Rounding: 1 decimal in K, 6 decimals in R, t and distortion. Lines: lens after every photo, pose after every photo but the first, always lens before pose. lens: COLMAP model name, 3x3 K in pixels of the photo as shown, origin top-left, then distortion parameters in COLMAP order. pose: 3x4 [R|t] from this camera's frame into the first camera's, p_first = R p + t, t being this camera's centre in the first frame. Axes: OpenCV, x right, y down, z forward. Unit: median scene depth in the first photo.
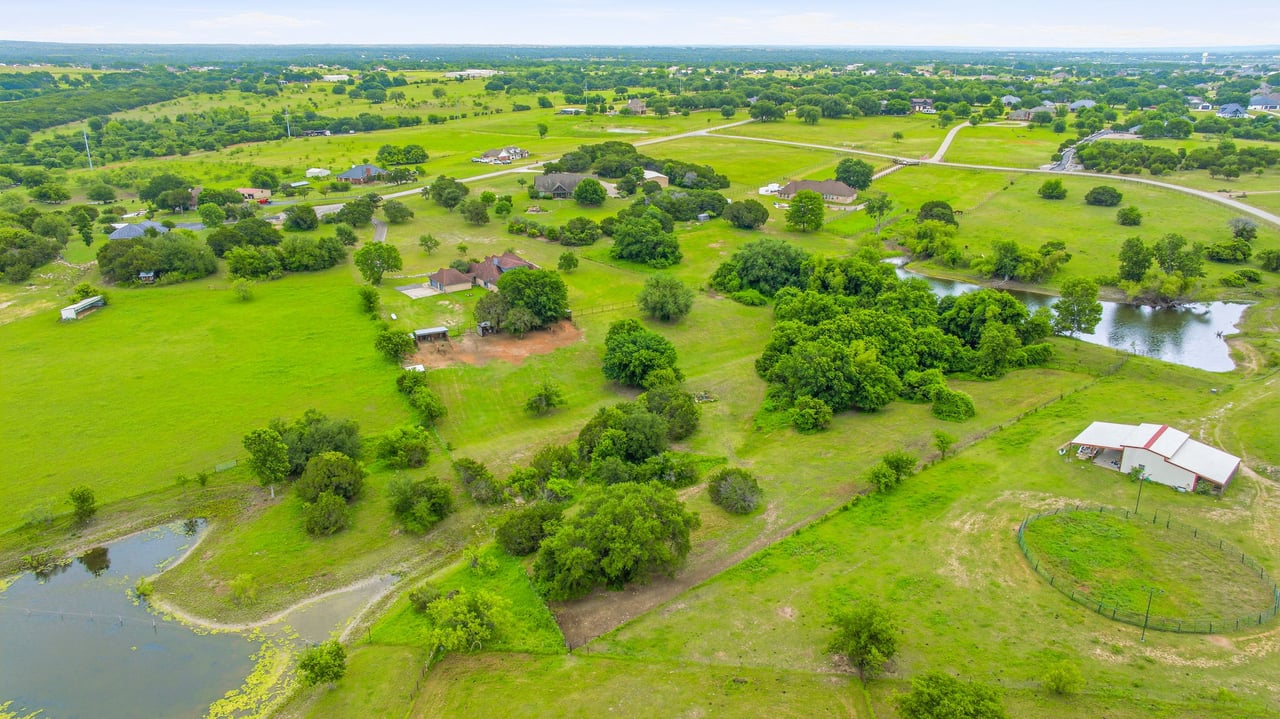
lens RADIAL K [[901.8, 0, 640.0], [0, 901.8, 359.5], [0, 0, 1]] dist [-0.017608, -0.005466]
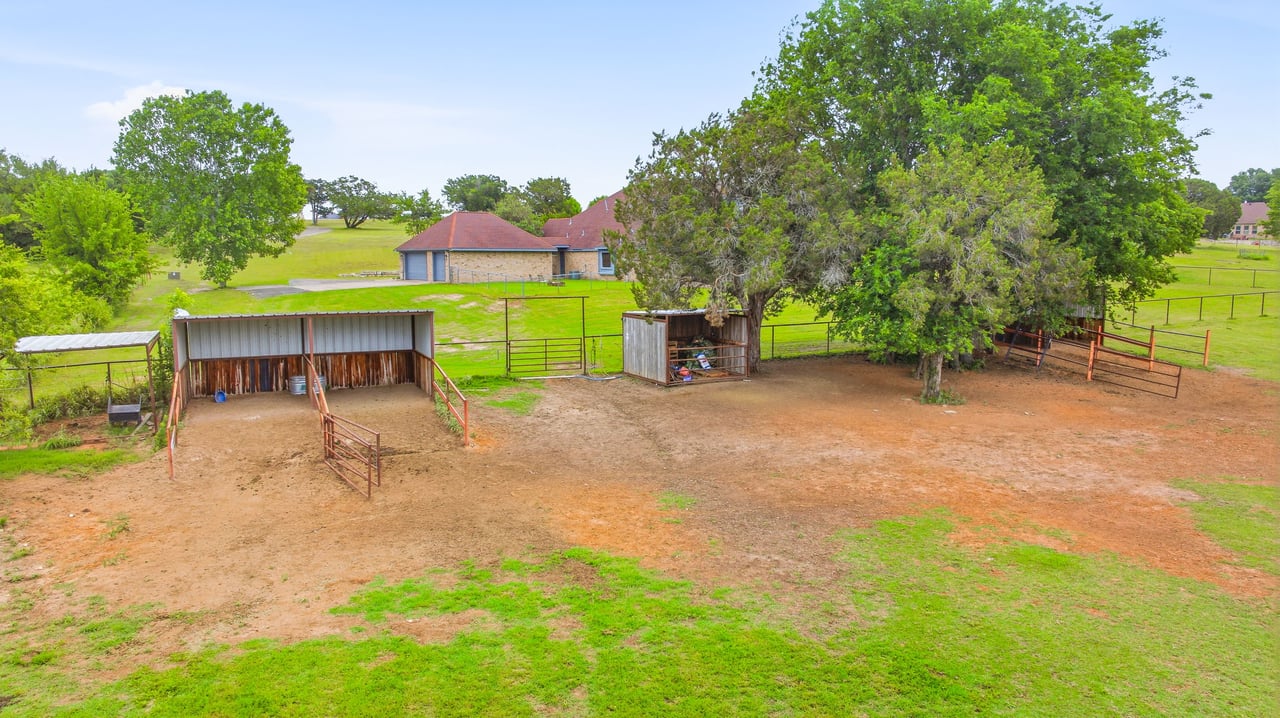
lens RADIAL K [[901.8, 0, 640.0], [0, 901.8, 359.0], [0, 0, 1]] dist [-0.017608, -0.005466]
pose [[0.999407, -0.004068, -0.034204, -0.176664], [-0.003216, 0.977647, -0.210230, 0.002402], [0.034295, 0.210215, 0.977053, 0.865094]]
